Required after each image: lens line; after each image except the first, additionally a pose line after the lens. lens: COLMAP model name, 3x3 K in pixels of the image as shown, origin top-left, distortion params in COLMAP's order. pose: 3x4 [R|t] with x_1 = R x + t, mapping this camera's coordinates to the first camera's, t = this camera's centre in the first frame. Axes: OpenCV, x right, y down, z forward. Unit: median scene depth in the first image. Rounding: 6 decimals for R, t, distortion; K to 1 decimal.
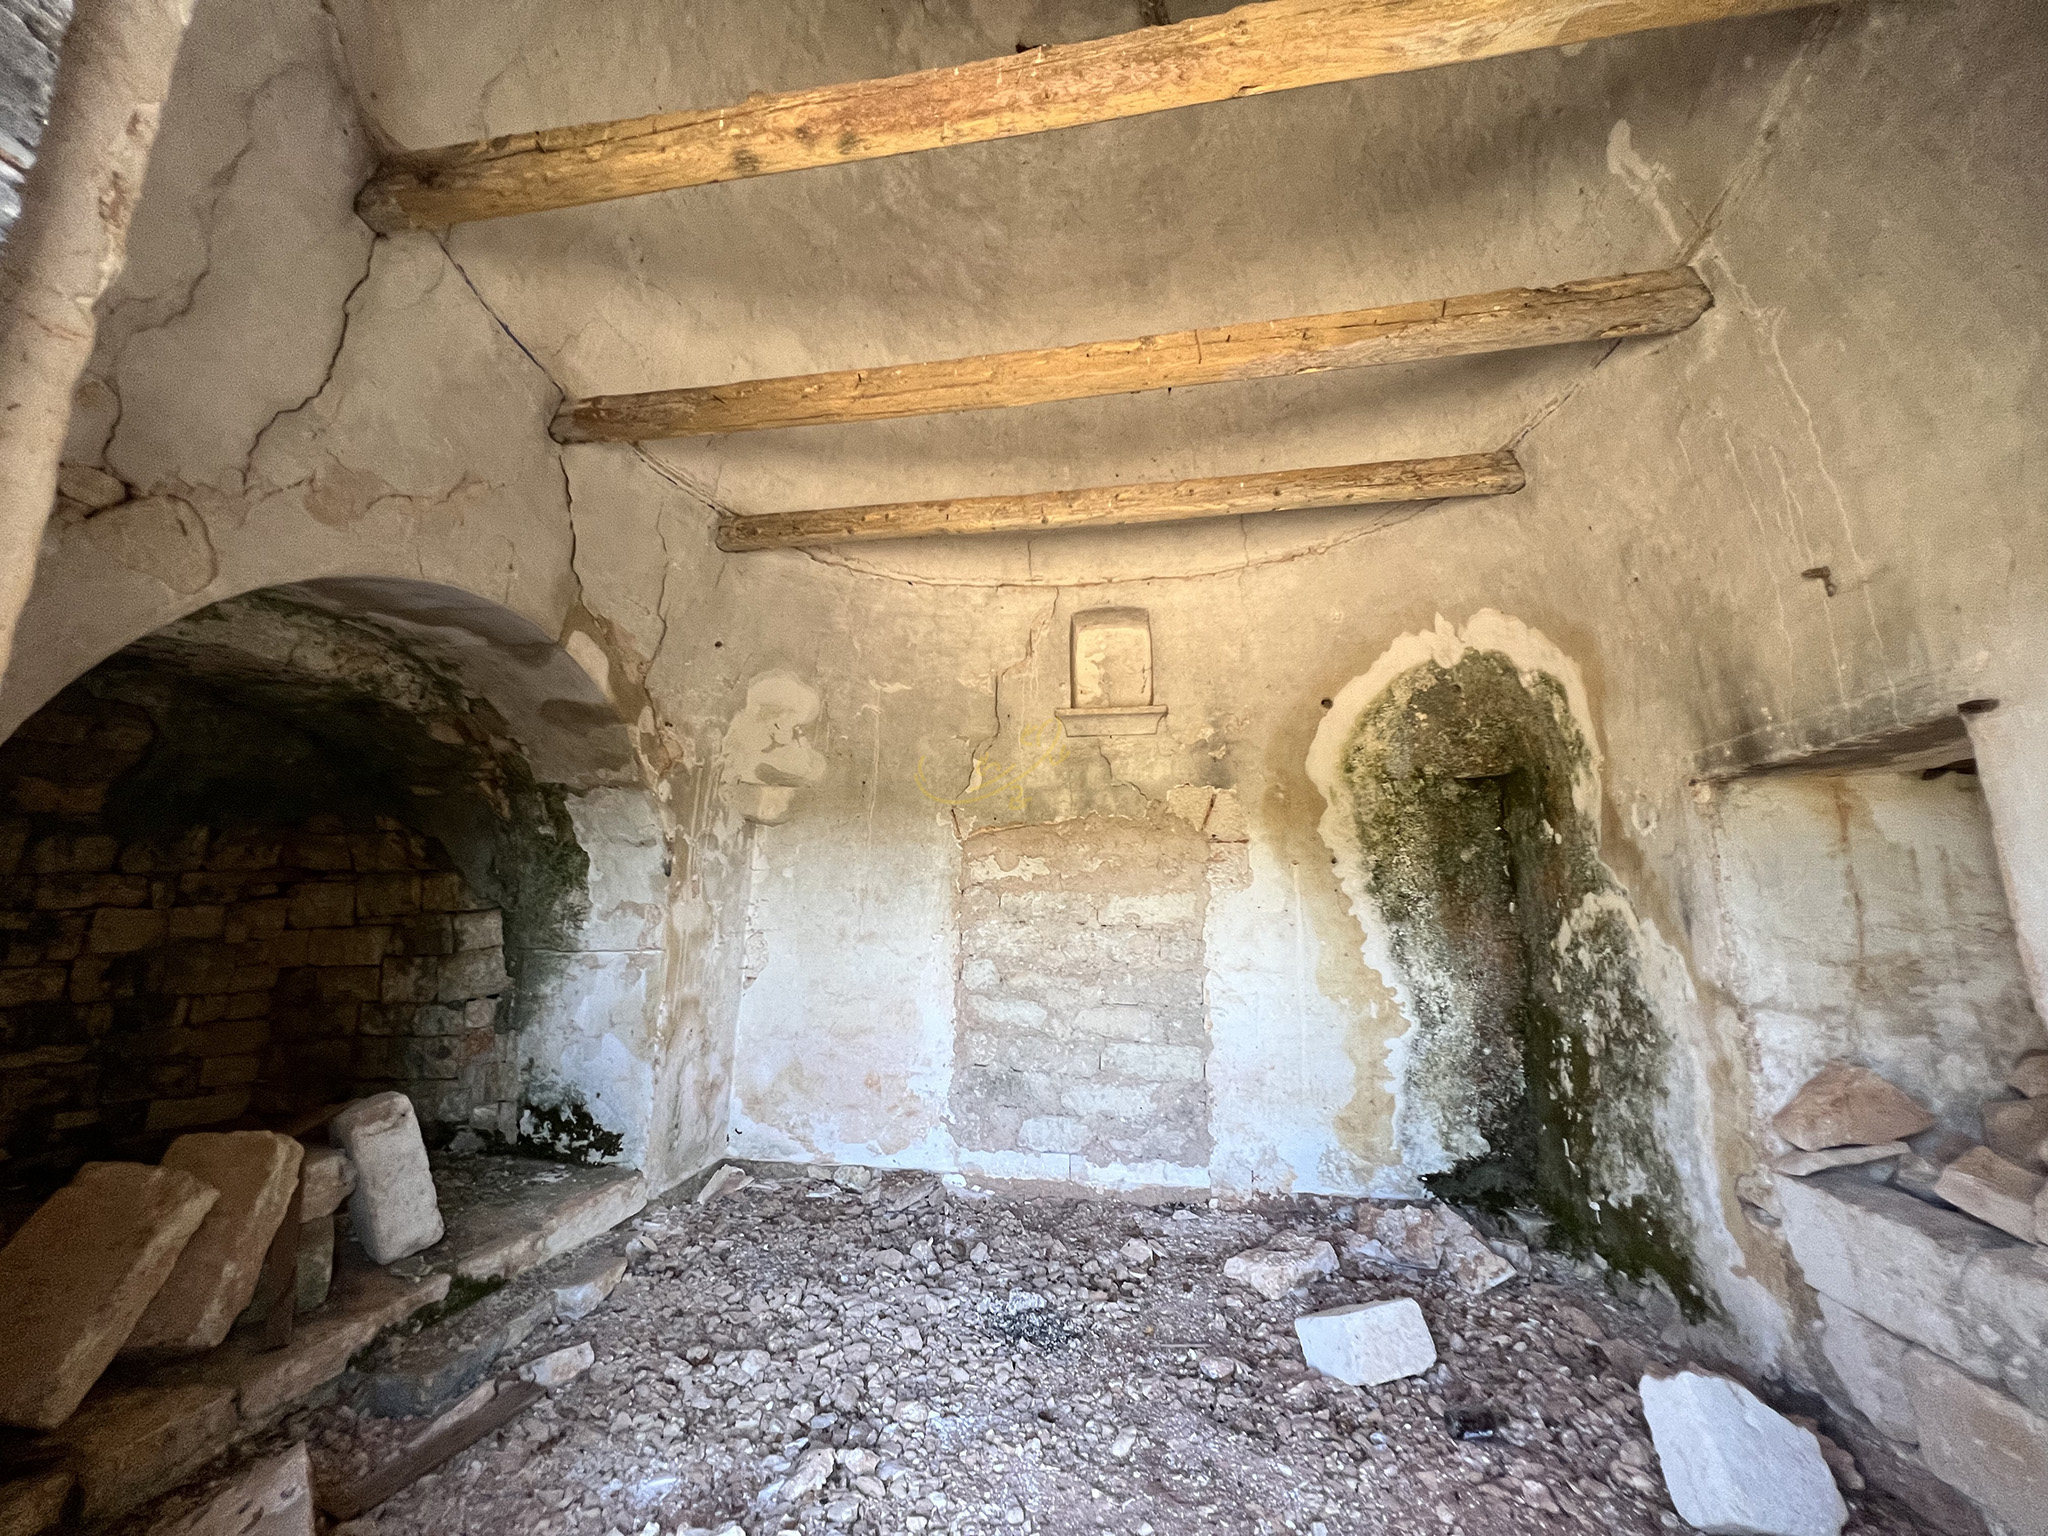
lens RADIAL K [[836.4, 0, 1024.0], [0, 836.4, 770.8], [0, 0, 1]] dist [0.000307, 0.000429]
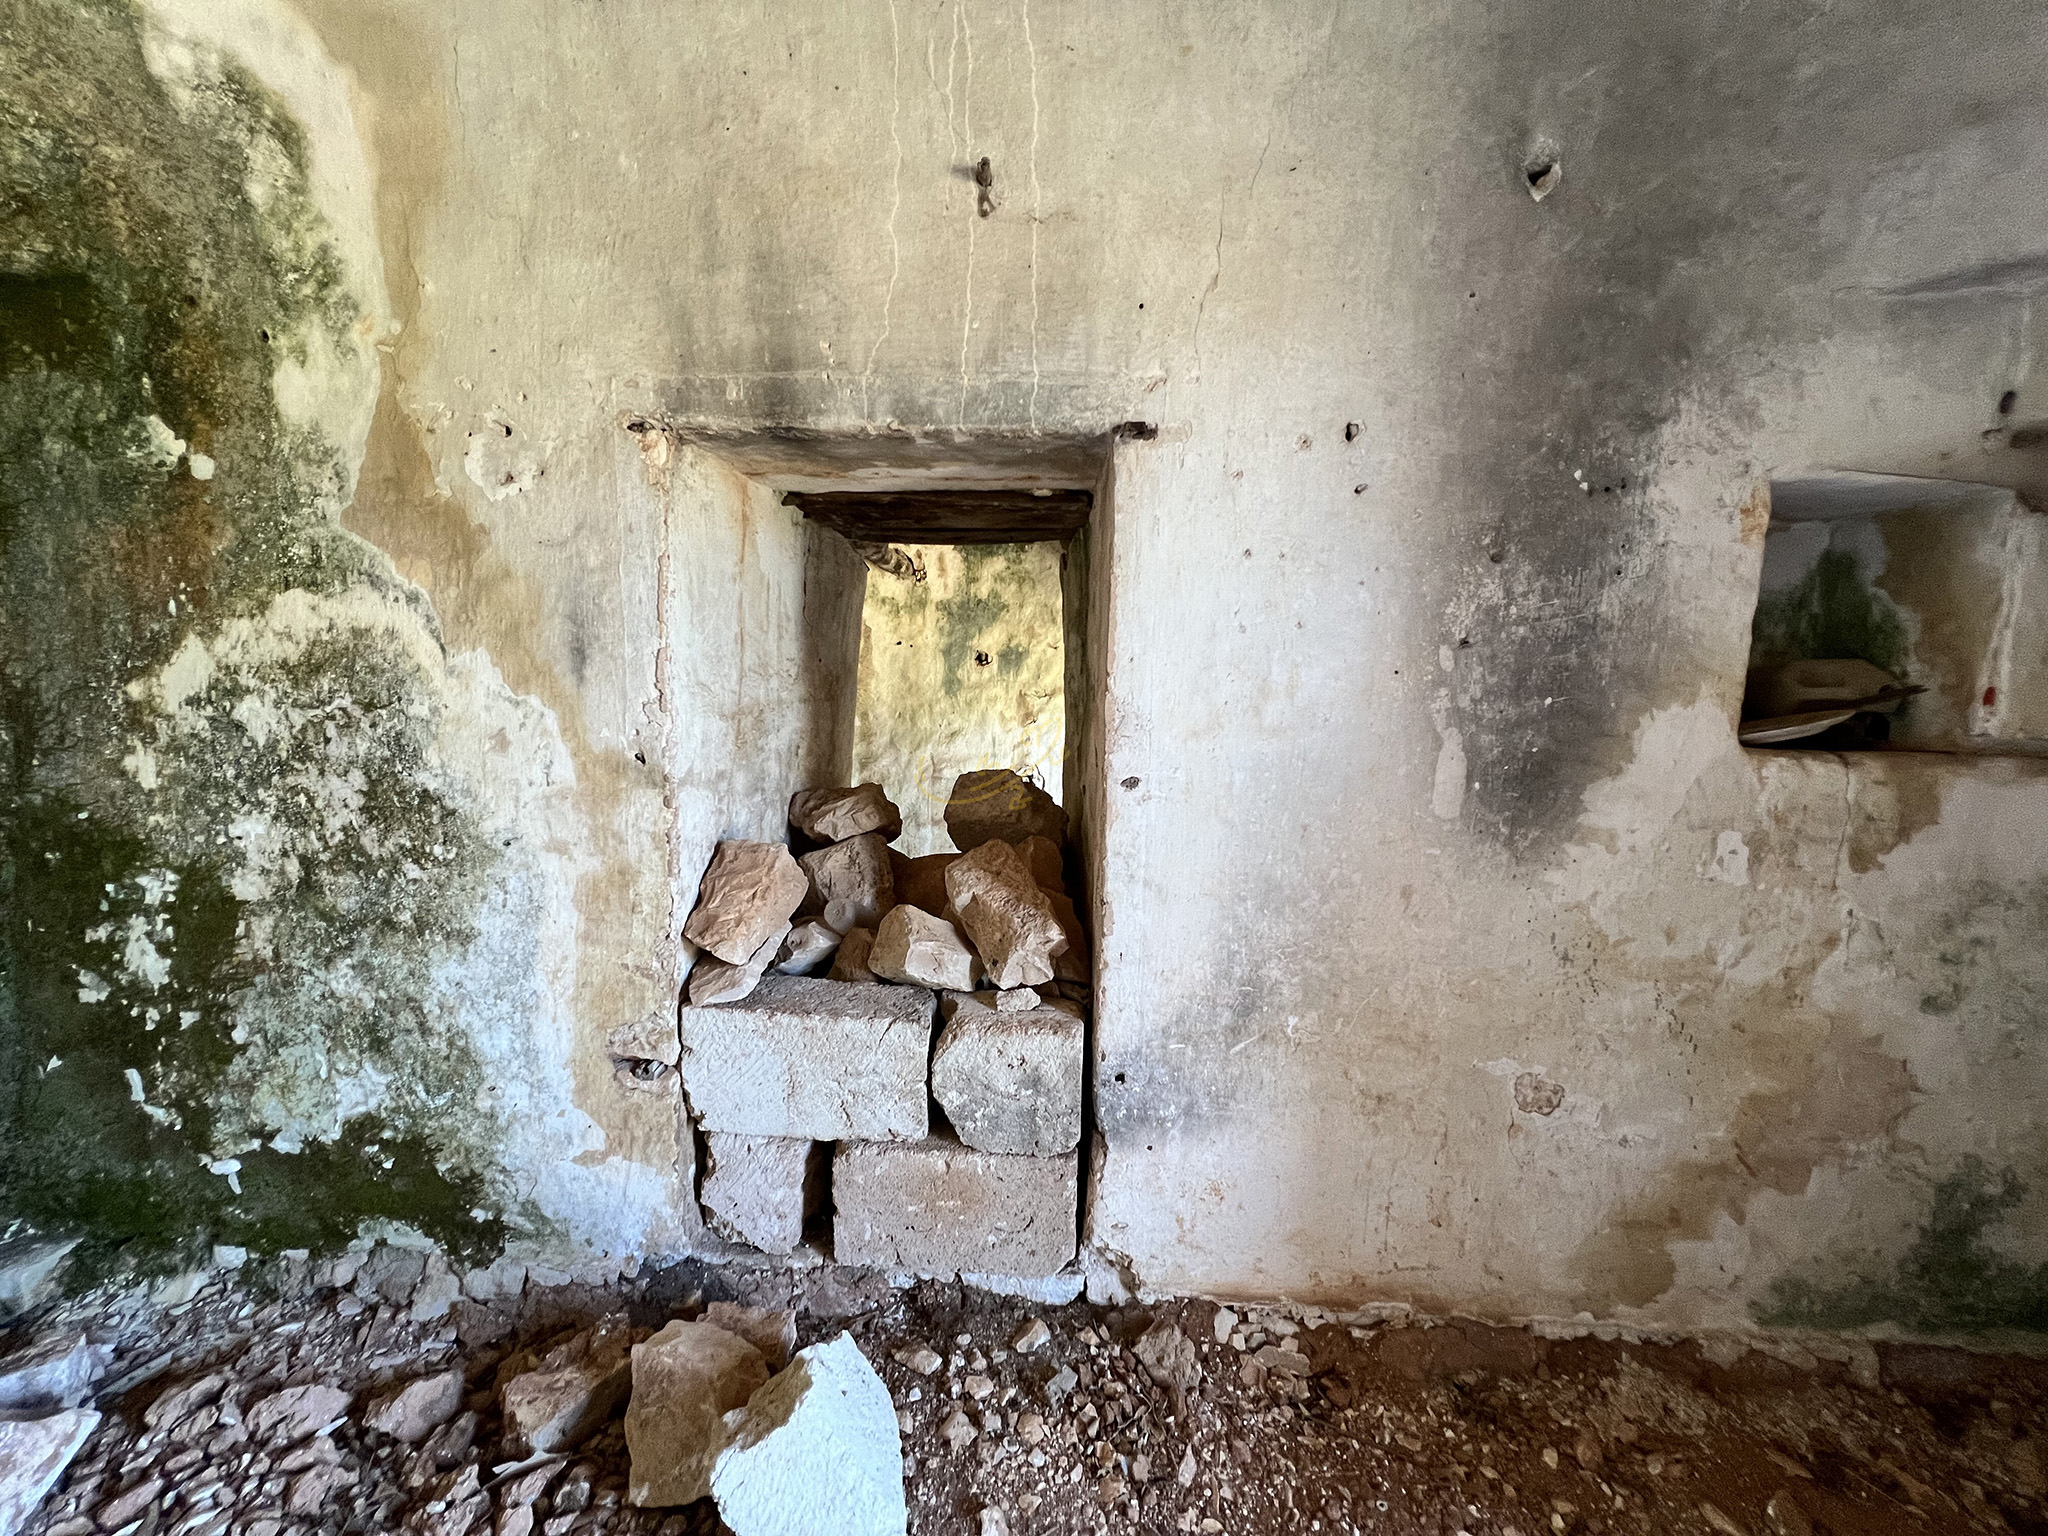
lens RADIAL K [[836.4, 0, 1022.4], [0, 836.4, 764.1], [0, 0, 1]] dist [0.000307, 0.000429]
pose [[-0.077128, -0.103571, 0.991627, 0.153138], [-0.210593, 0.973842, 0.085334, 0.128920], [-0.974527, -0.202248, -0.096922, 0.689338]]
